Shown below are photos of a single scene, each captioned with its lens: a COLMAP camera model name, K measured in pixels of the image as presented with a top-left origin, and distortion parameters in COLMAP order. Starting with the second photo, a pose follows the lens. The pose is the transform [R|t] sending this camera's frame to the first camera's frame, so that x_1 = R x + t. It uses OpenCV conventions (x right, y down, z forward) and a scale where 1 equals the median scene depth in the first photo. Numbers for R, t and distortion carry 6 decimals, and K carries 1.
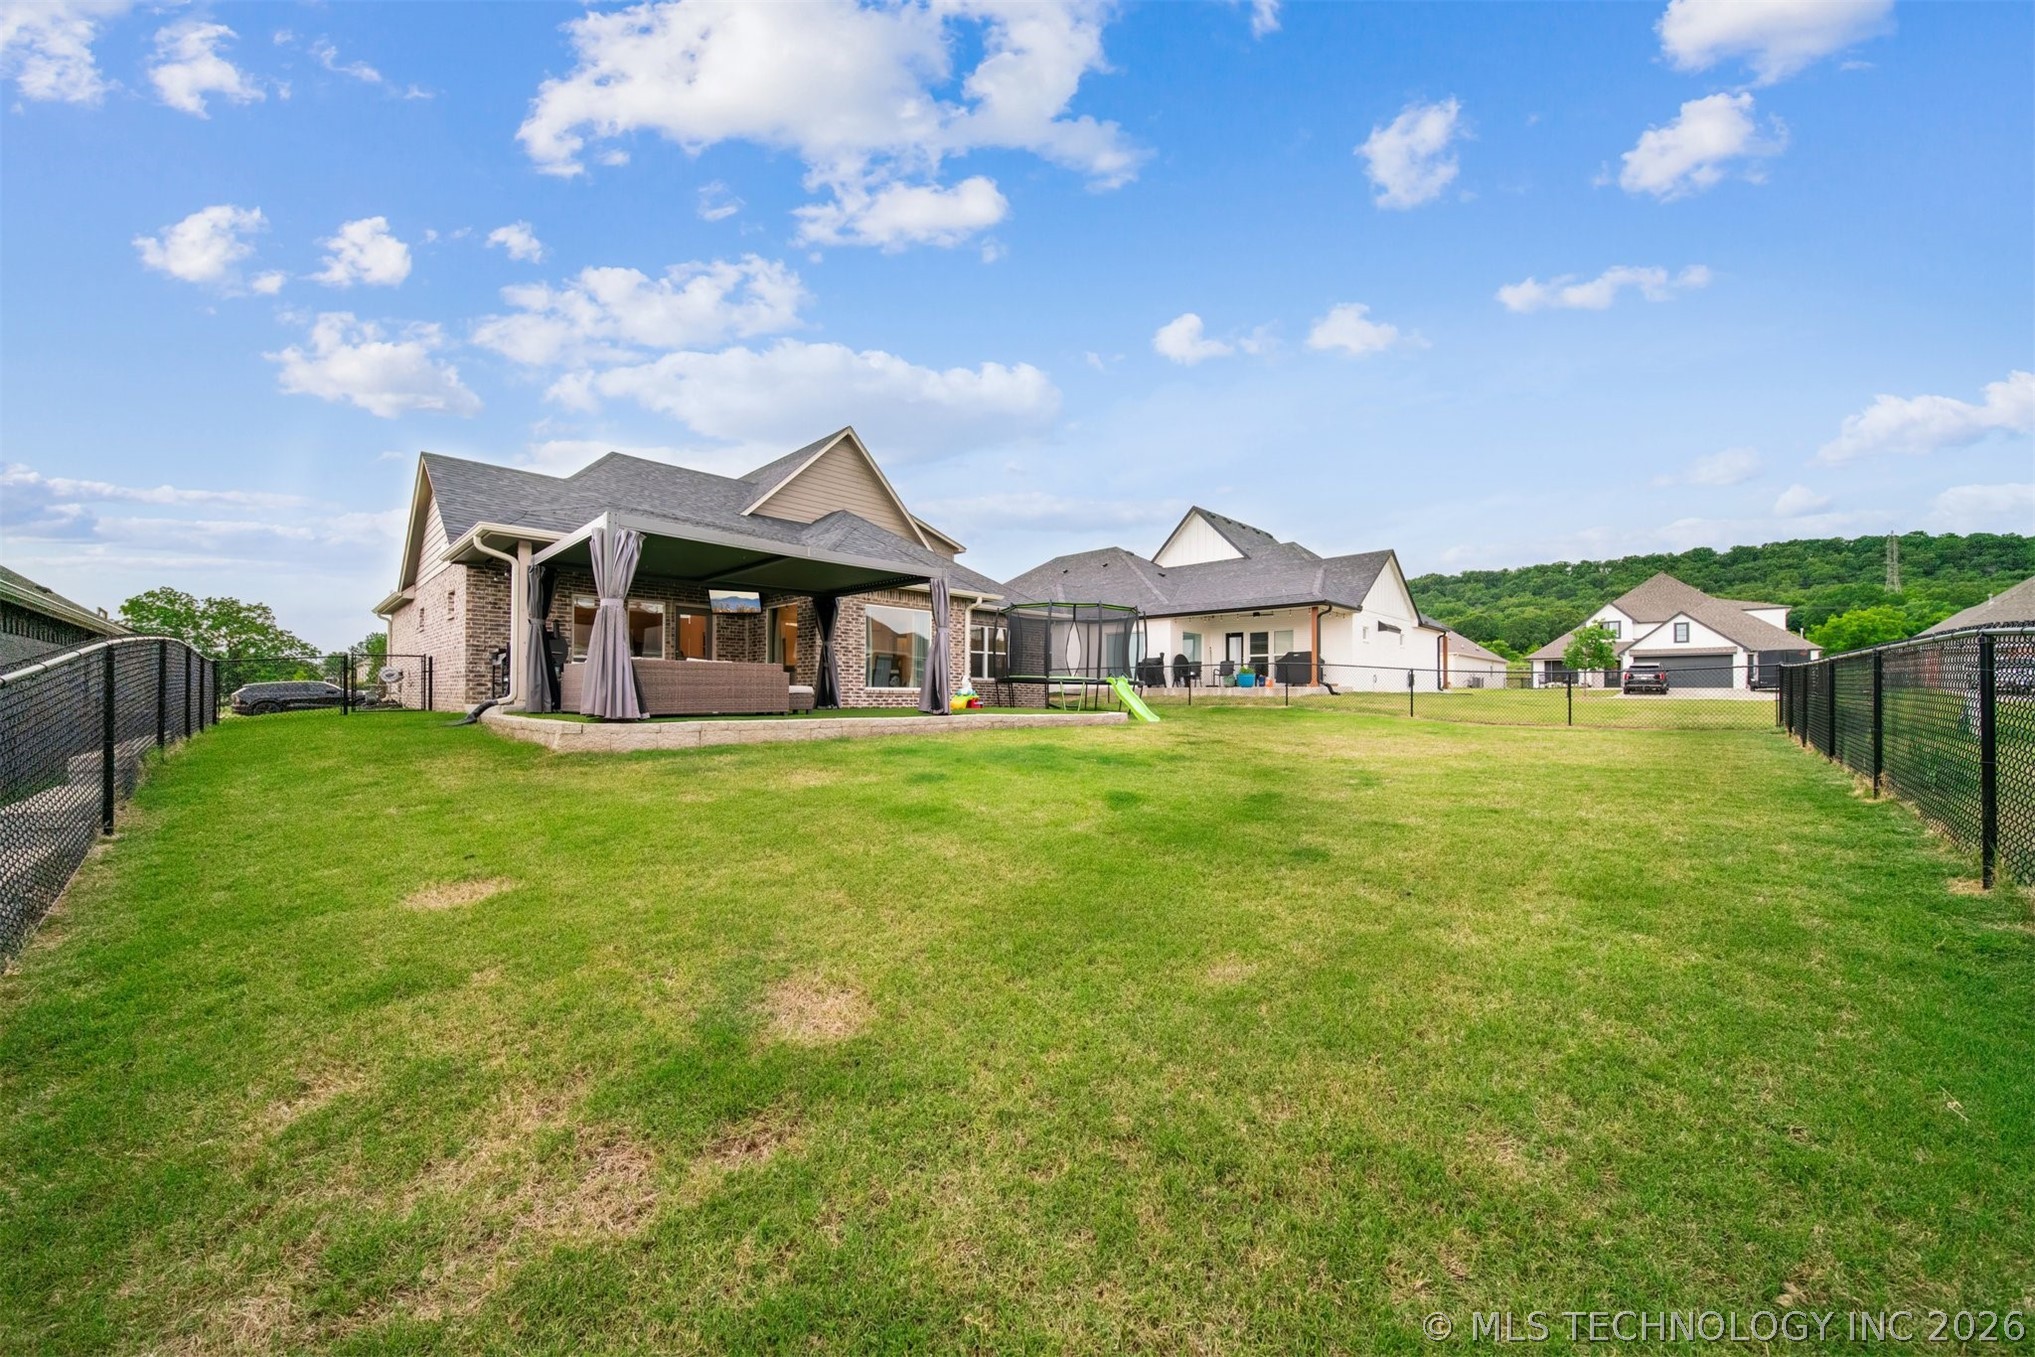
lens RADIAL K [[727.9, 0, 1027.6], [0, 727.9, 690.1], [0, 0, 1]] dist [0.003830, -0.000007]
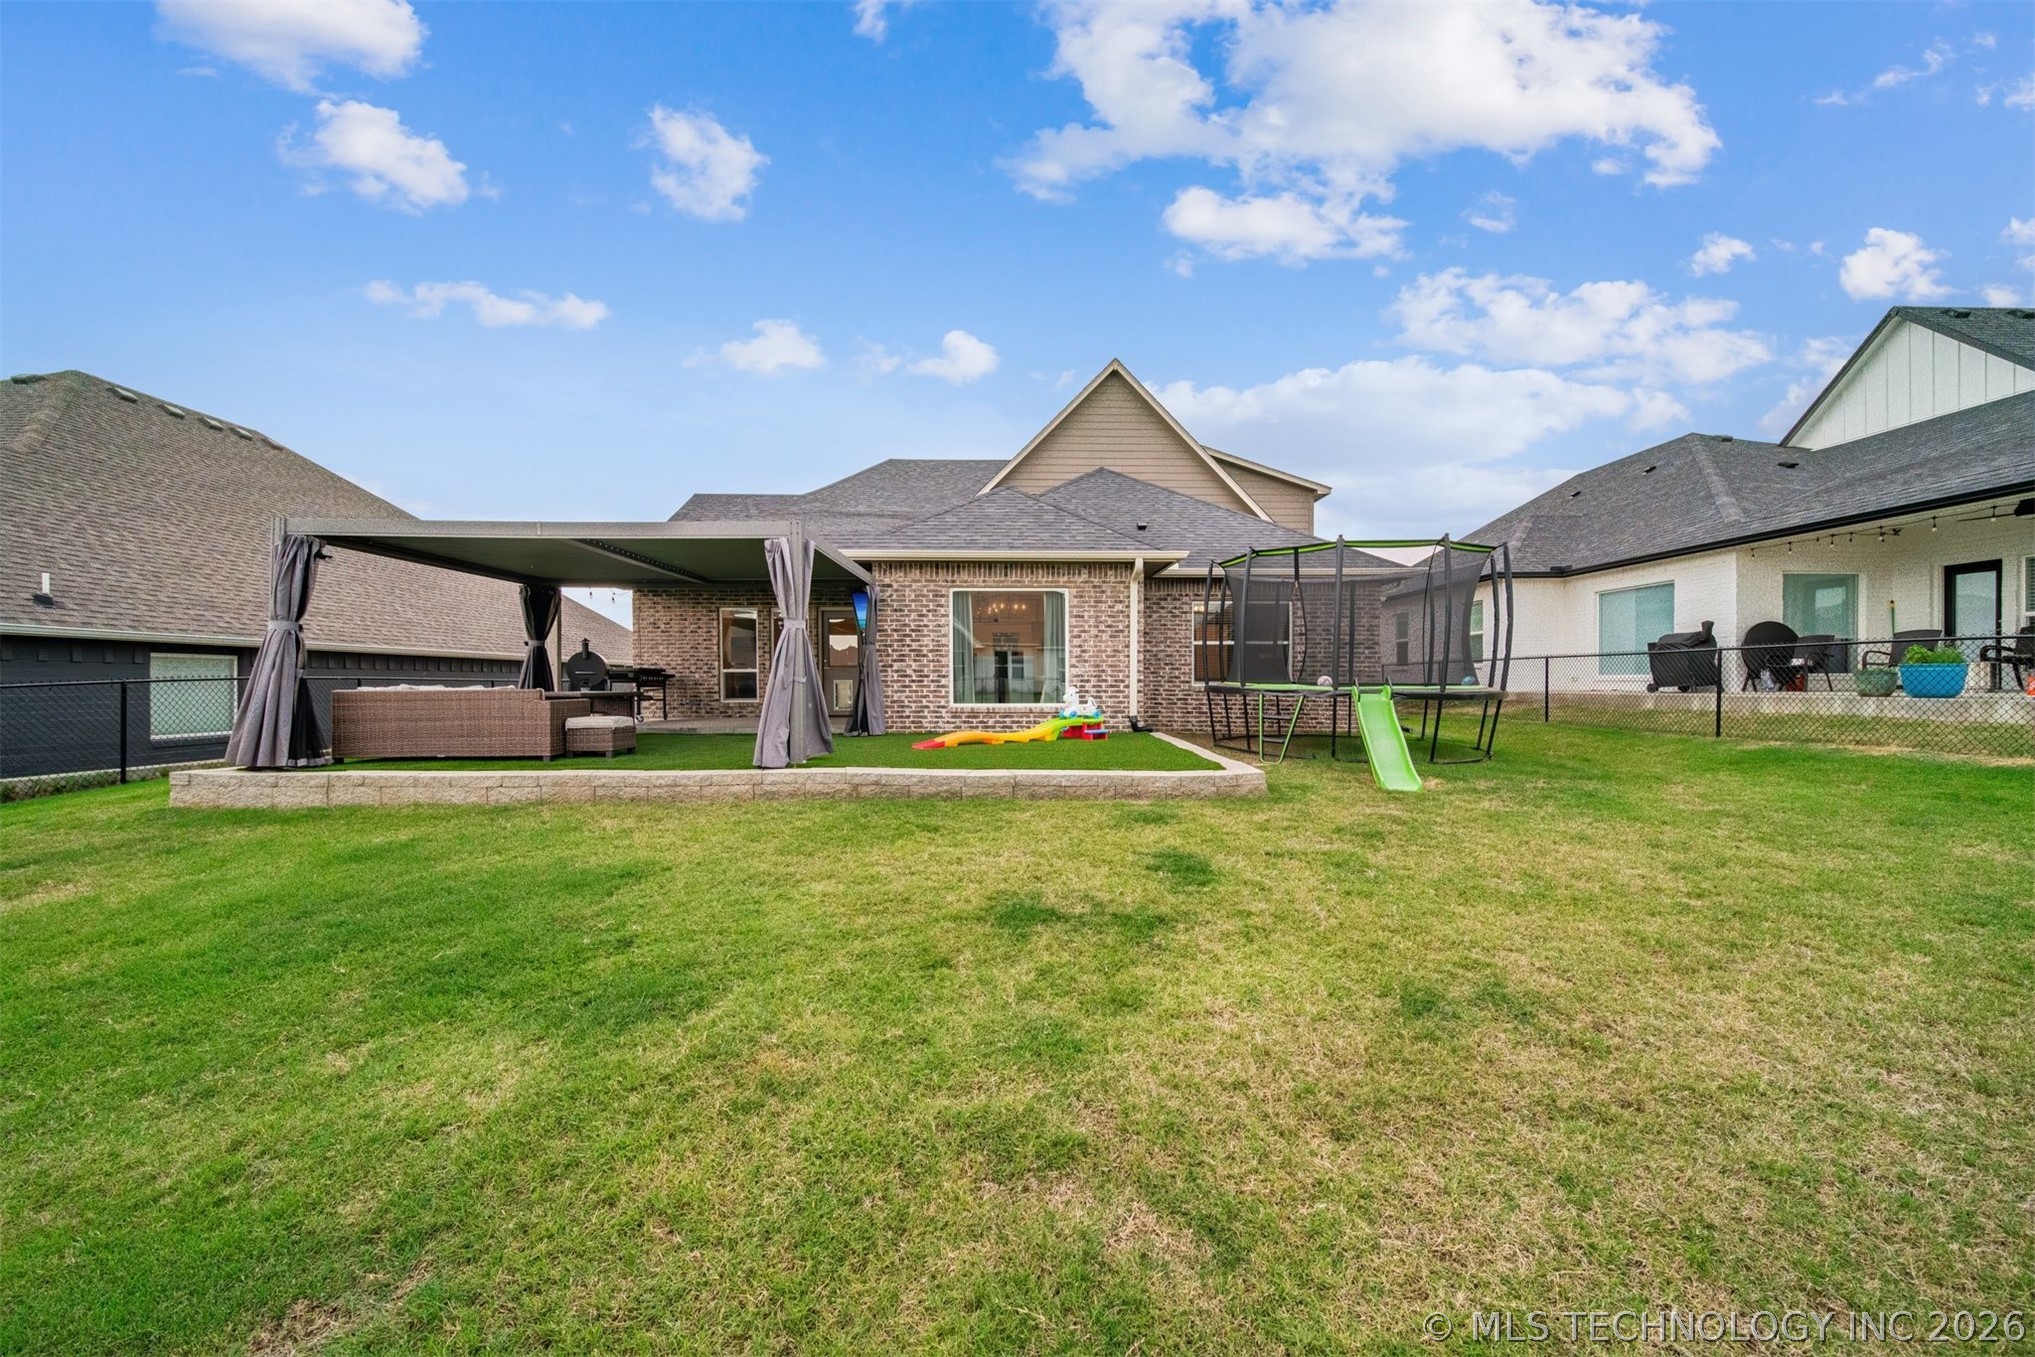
lens RADIAL K [[727.9, 0, 1046.4], [0, 727.9, 676.4], [0, 0, 1]] dist [0.003830, -0.000007]
pose [[0.713468, -0.011891, -0.700587, 0.213222], [0.010223, 0.999926, -0.006560, -0.015688], [0.700614, -0.002482, 0.713537, 0.340893]]
